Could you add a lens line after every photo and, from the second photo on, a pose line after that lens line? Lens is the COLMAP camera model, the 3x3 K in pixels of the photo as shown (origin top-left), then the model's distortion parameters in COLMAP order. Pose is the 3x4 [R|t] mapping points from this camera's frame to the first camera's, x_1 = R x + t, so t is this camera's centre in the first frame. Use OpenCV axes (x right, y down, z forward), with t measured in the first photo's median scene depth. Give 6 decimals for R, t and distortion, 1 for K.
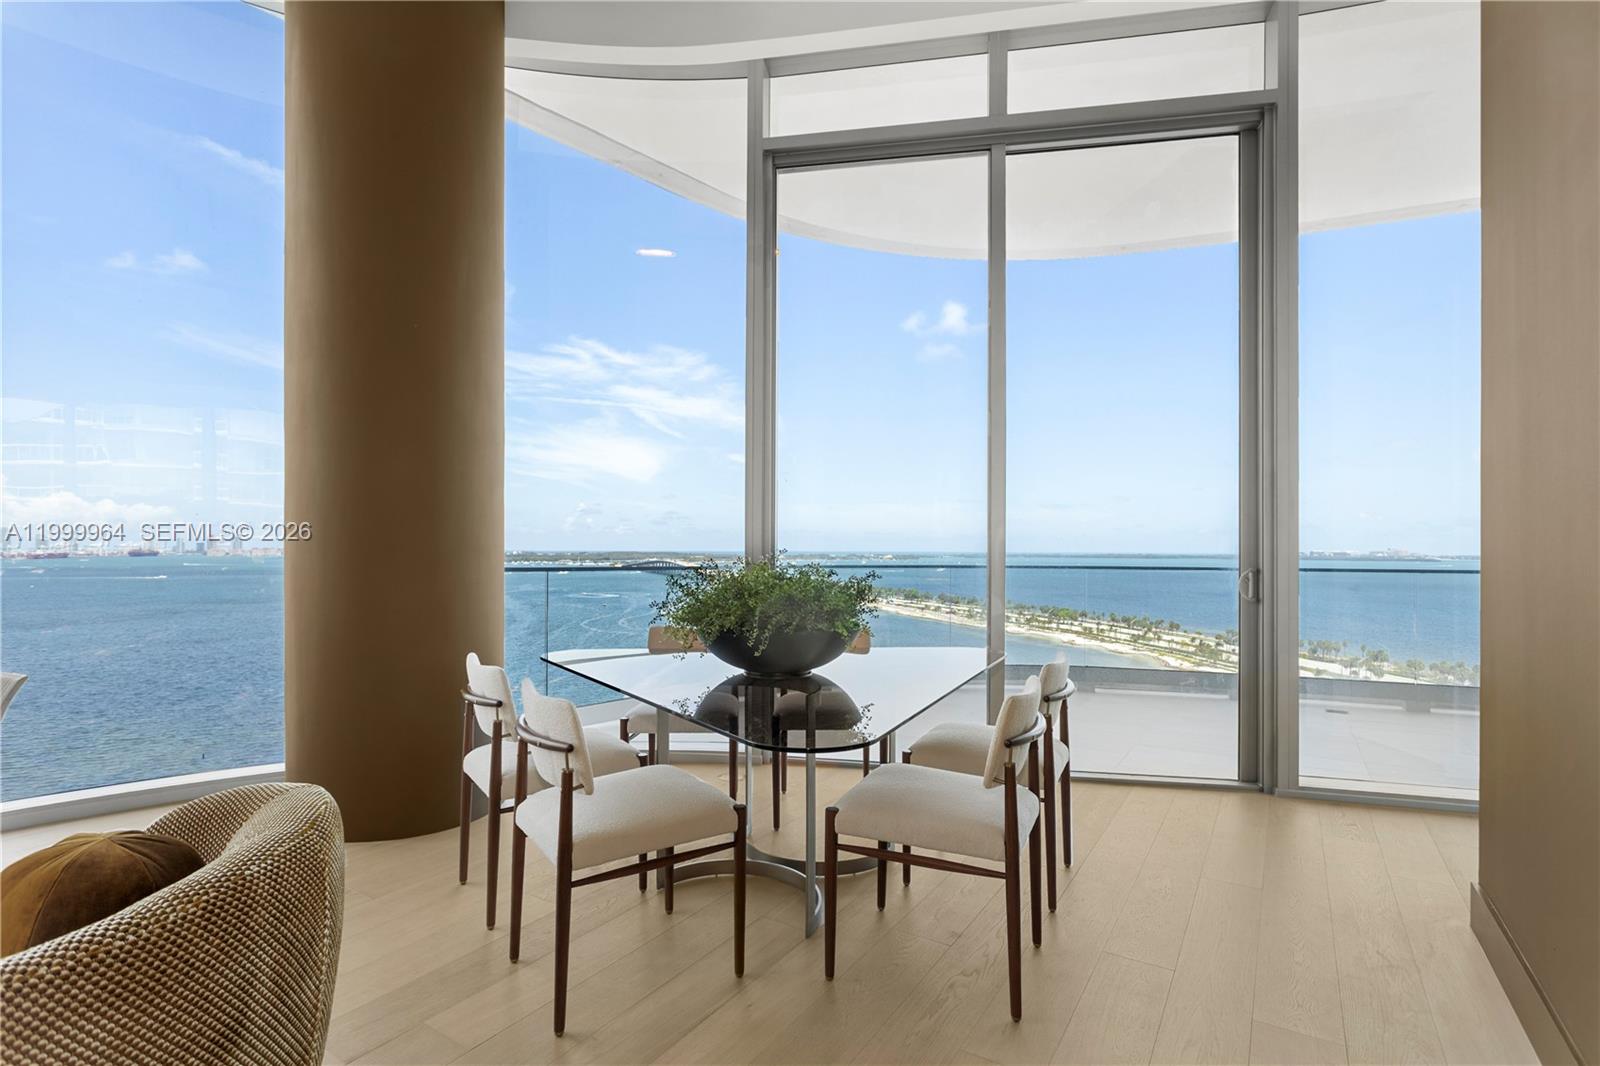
lens RADIAL K [[775.3, 0, 810.1], [0, 775.3, 557.4], [0, 0, 1]] dist [-0.013693, 0.007975]
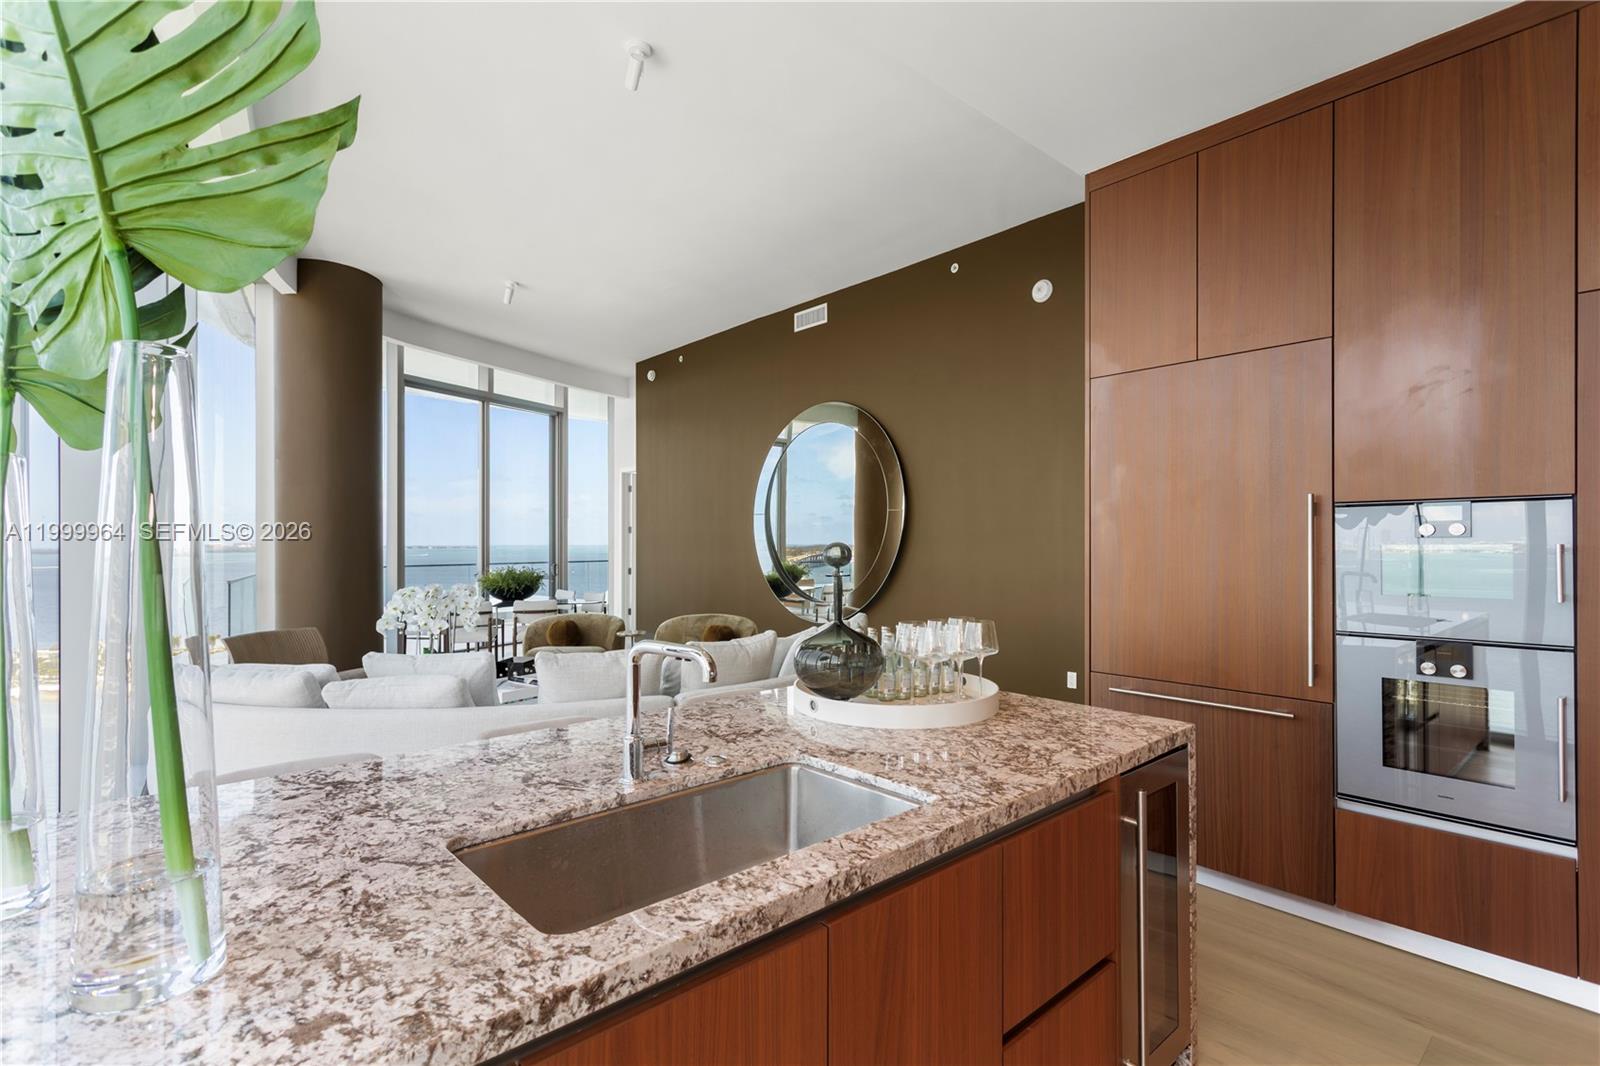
lens RADIAL K [[764.7, 0, 813.2], [0, 764.7, 541.4], [0, 0, 1]] dist [0.002894, -0.000662]
pose [[0.254804, -0.003111, 0.966988, -1.818573], [0.013744, 0.999905, -0.000404, -0.050332], [-0.966895, 0.013393, 0.254822, -0.641181]]
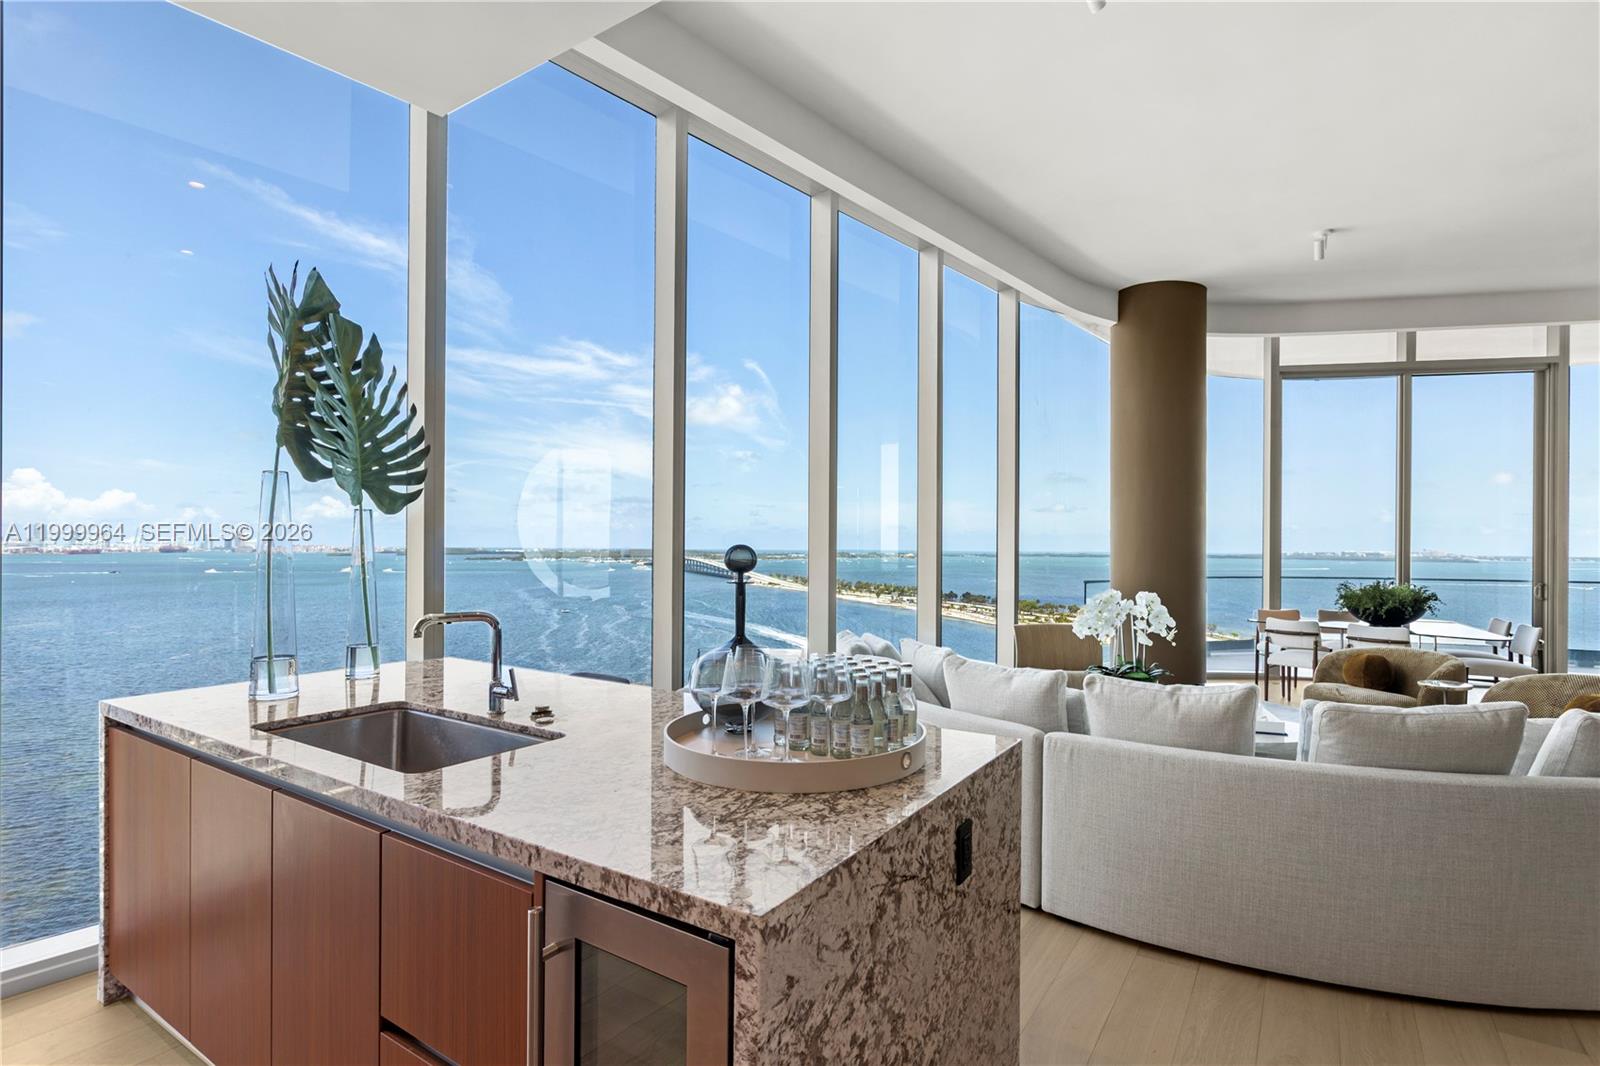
lens RADIAL K [[775.3, 0, 790.5], [0, 775.3, 548.9], [0, 0, 1]] dist [-0.013693, 0.007975]
pose [[0.999822, 0.005118, -0.018158, -1.264232], [-0.005290, 0.999942, -0.009428, -0.042706], [0.018109, 0.009522, 0.999791, -0.992895]]
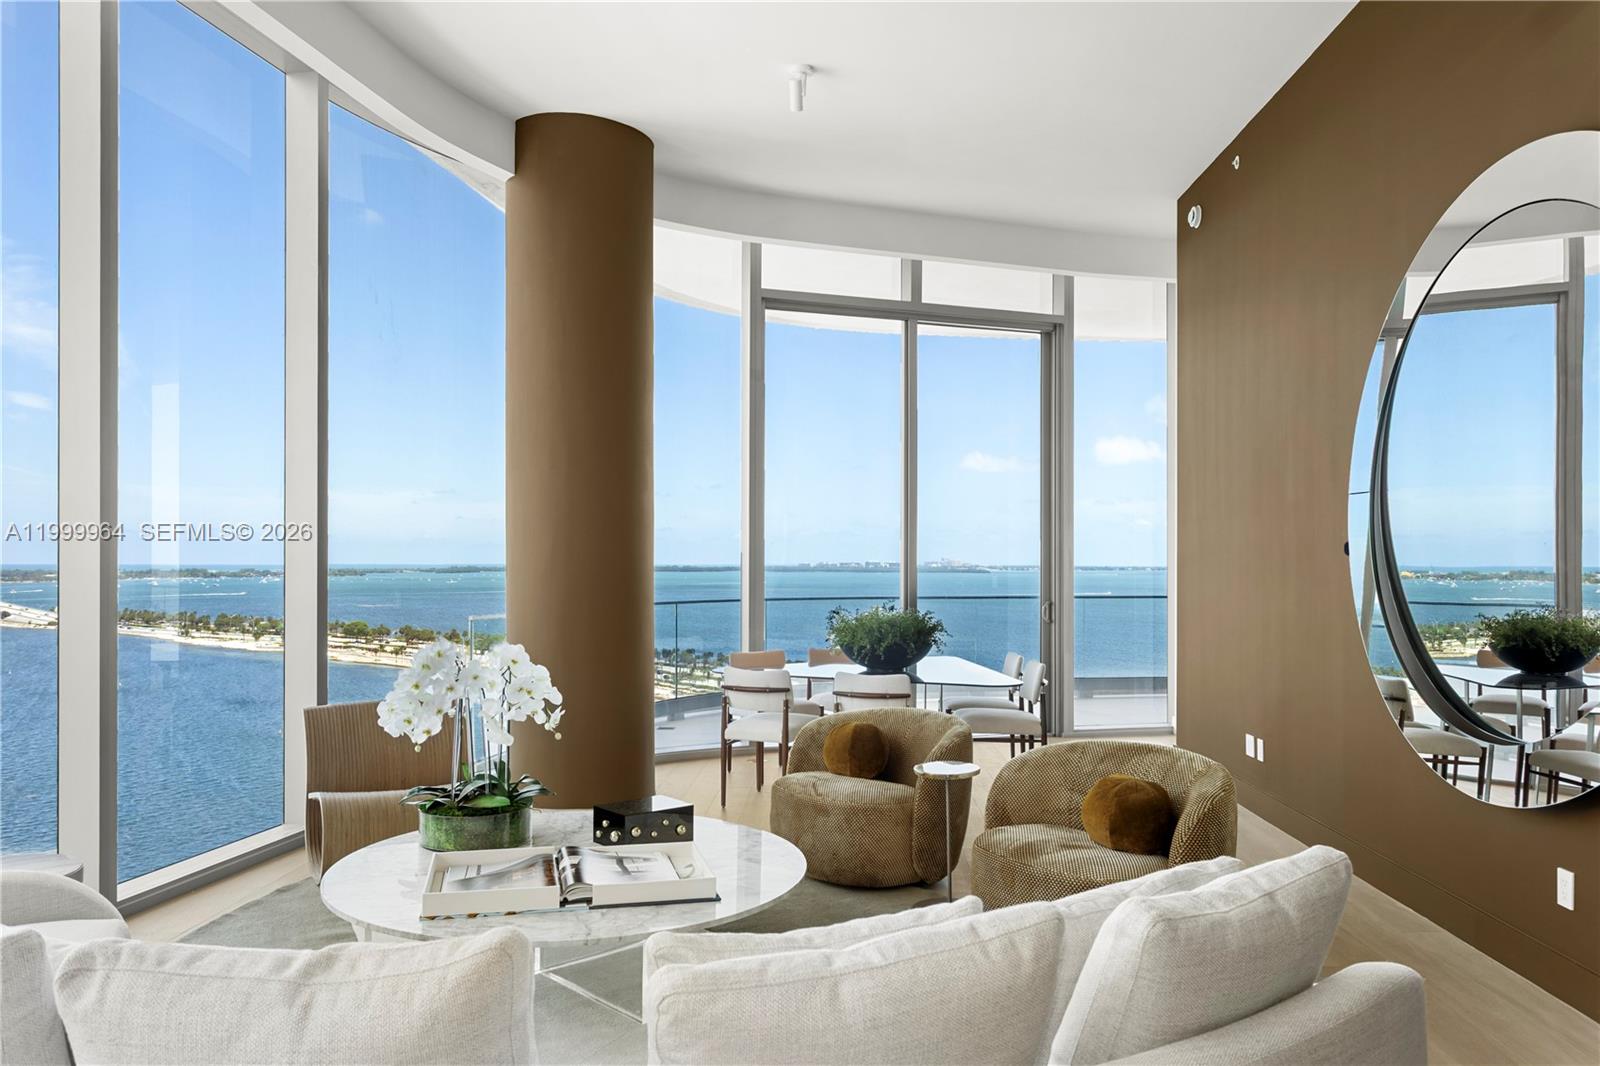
lens RADIAL K [[1112.8, 0, 784.3], [0, 1112.8, 568.6], [0, 0, 1]] dist [-0.015435, -0.002397]
pose [[0.864150, -0.004512, 0.503214, -0.984877], [0.006323, 0.999978, -0.001891, -0.048074], [-0.503194, 0.004816, 0.864160, -0.674700]]
